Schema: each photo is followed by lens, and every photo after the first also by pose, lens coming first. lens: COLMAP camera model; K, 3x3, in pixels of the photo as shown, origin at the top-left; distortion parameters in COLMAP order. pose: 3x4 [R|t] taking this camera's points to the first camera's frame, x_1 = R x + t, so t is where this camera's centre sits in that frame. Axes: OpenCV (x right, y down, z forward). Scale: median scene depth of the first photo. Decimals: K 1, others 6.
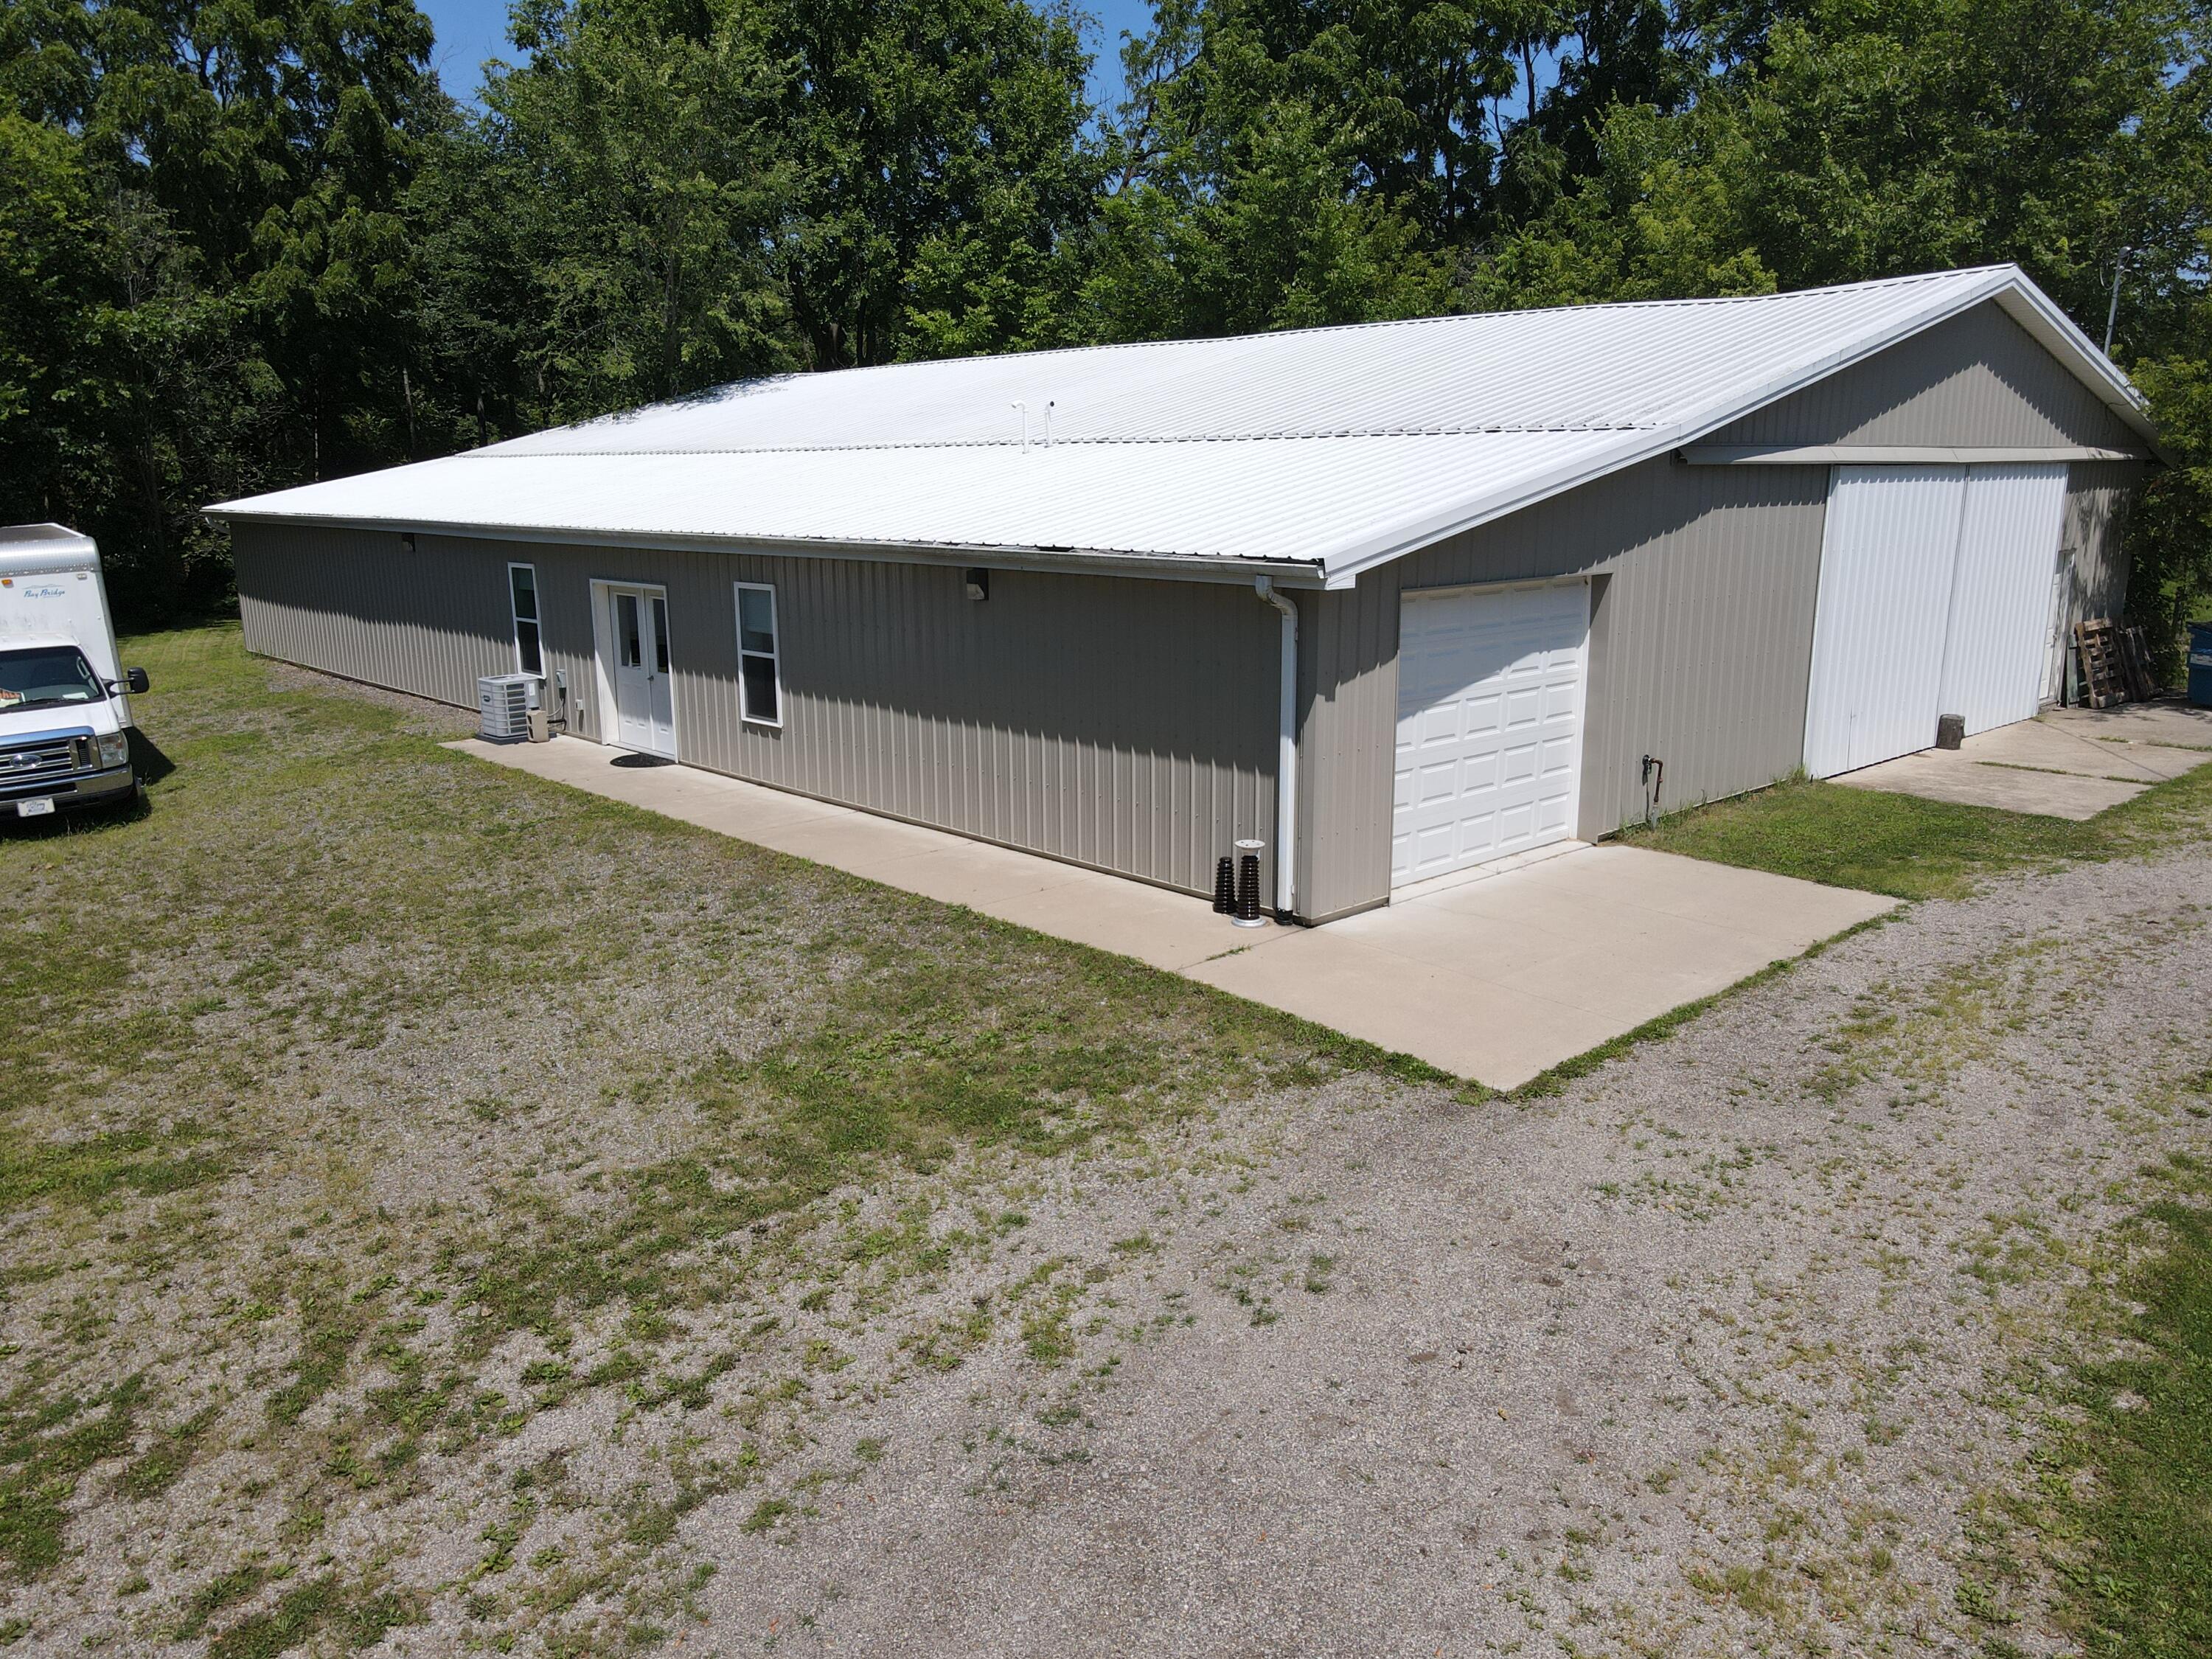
lens RADIAL K [[1605.0, 0, 1105.2], [0, 1605.0, 841.1], [0, 0, 1]] dist [0.009848, 0.004964]
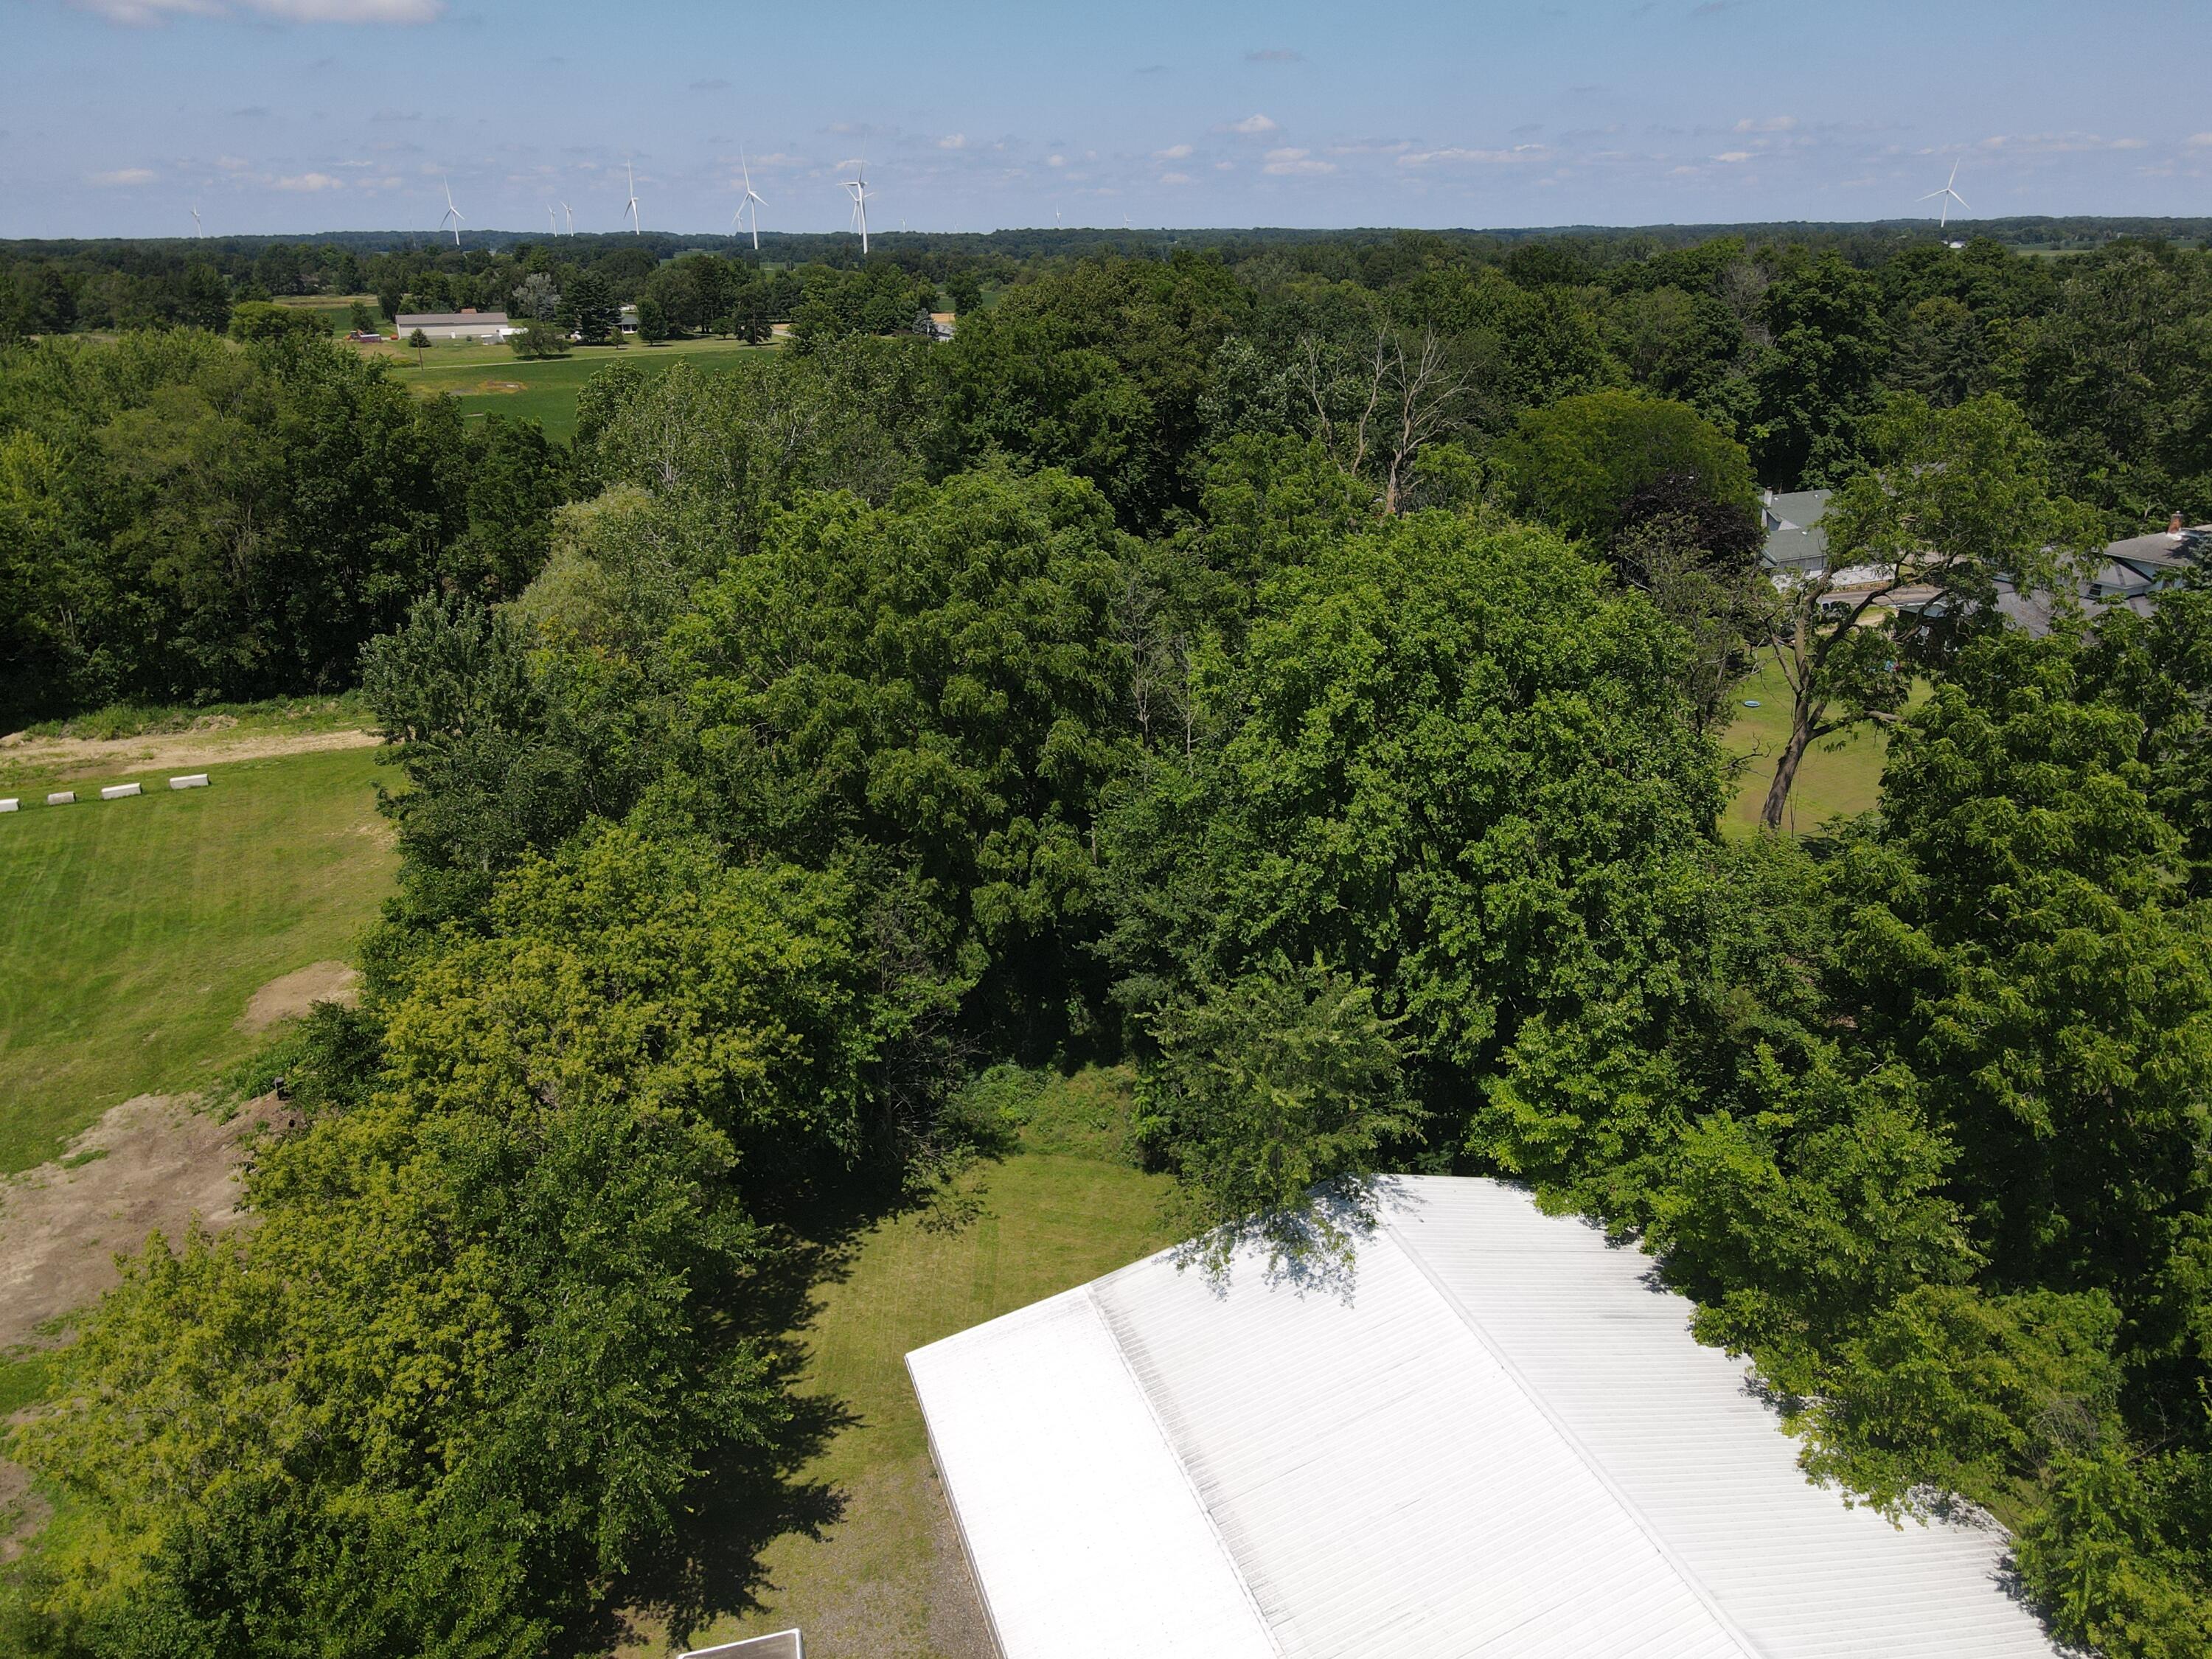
lens RADIAL K [[1622.6, 0, 1106.0], [0, 1622.6, 829.5], [0, 0, 1]] dist [0.016904, 0.001056]
pose [[0.911510, 0.138935, -0.387100, 0.076217], [-0.088031, 0.985308, 0.146351, -1.540957], [0.401746, -0.099324, 0.910349, -0.177804]]
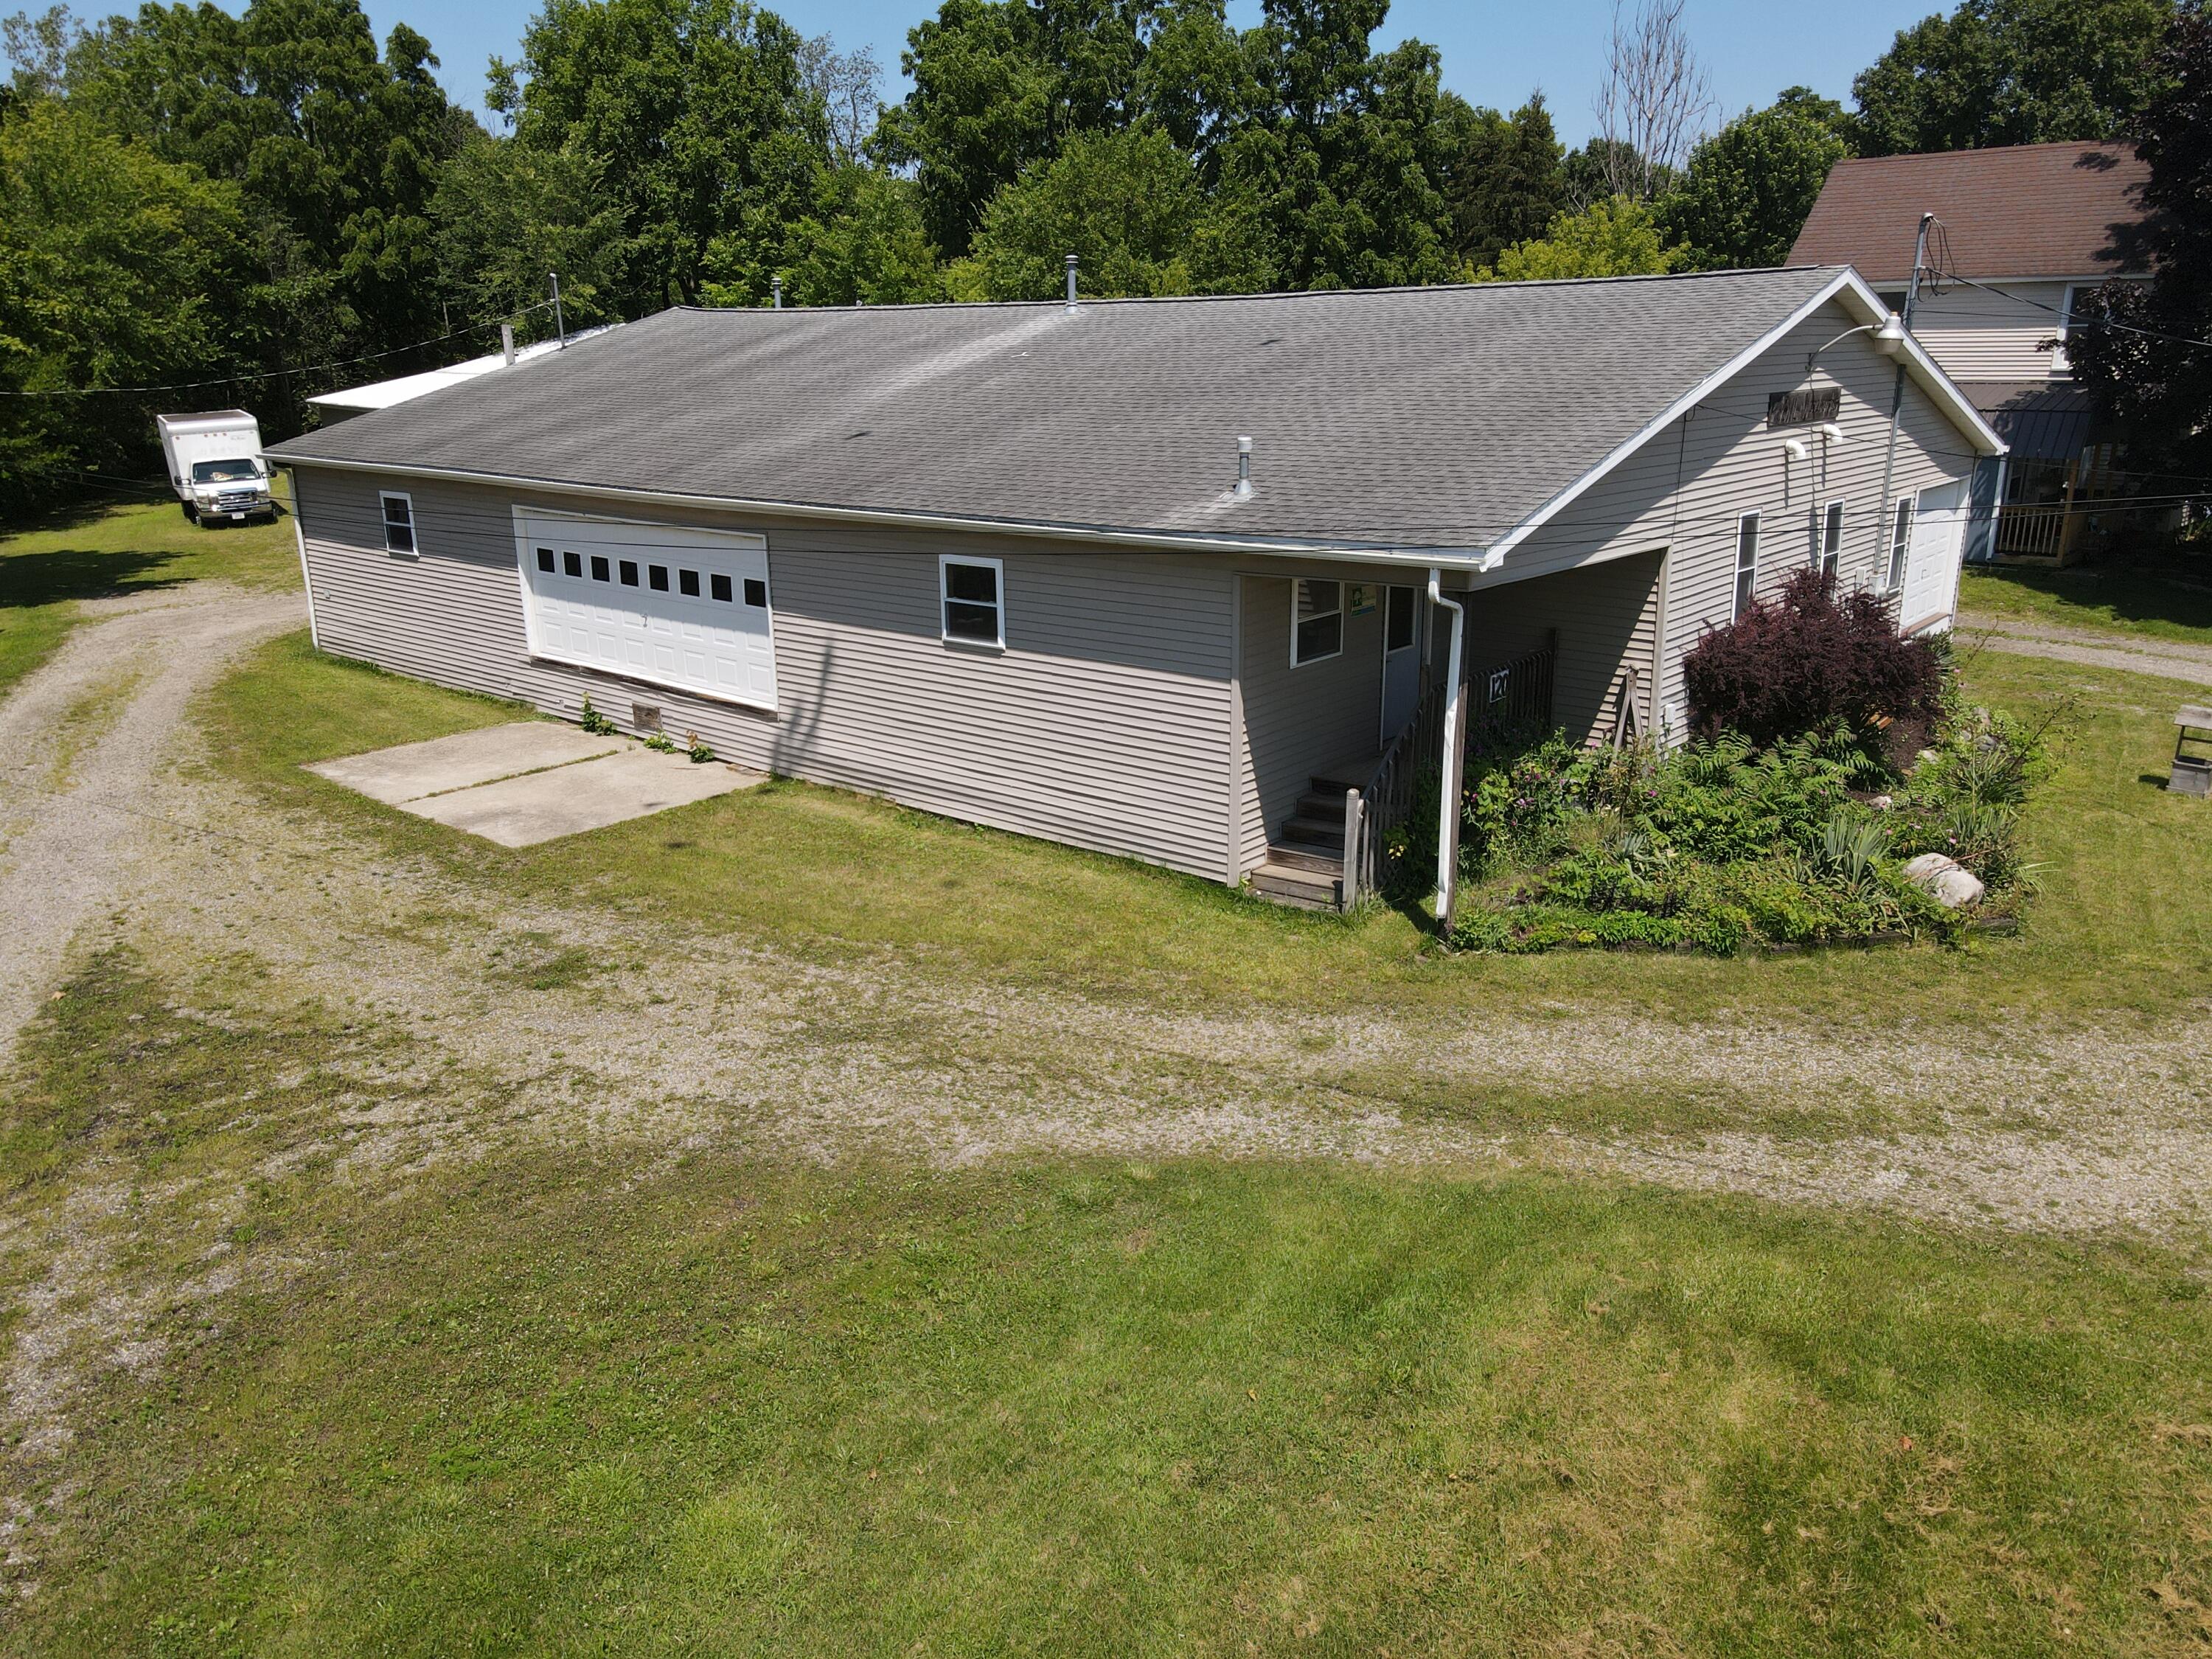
lens RADIAL K [[1605.0, 0, 1105.2], [0, 1605.0, 841.1], [0, 0, 1]] dist [0.009848, 0.004964]
pose [[0.996787, 0.023377, -0.076615, 1.095099], [-0.017468, 0.996885, 0.076904, 0.308289], [0.078174, -0.075319, 0.994090, -1.753065]]
